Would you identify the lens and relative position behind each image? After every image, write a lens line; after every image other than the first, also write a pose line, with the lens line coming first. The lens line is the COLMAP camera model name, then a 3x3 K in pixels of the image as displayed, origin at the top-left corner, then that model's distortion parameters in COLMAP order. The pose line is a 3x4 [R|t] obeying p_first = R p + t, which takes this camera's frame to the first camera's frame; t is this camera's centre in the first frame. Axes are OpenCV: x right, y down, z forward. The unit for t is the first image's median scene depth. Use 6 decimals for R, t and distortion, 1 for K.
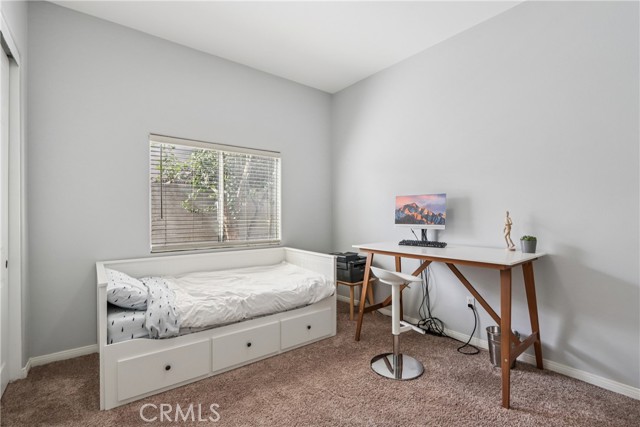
lens RADIAL K [[294.6, 0, 322.3], [0, 294.6, 213.6], [0, 0, 1]] dist [-0.021492, 0.003632]
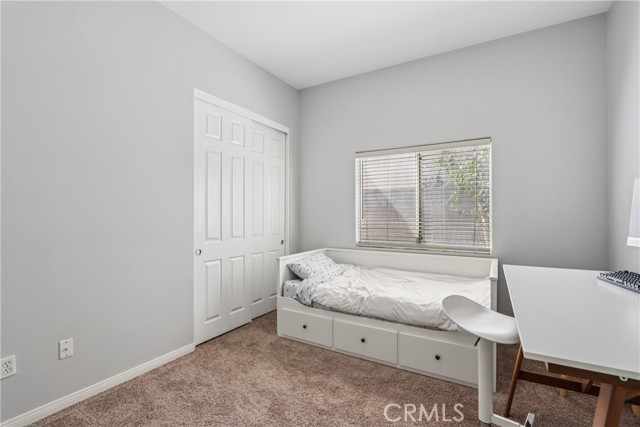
lens RADIAL K [[294.6, 0, 324.6], [0, 294.6, 214.8], [0, 0, 1]] dist [-0.021492, 0.003632]
pose [[0.365715, -0.000924, -0.930727, 0.657497], [-0.000141, 0.999999, -0.001049, -0.001372], [0.930727, 0.000515, 0.365714, 0.472028]]
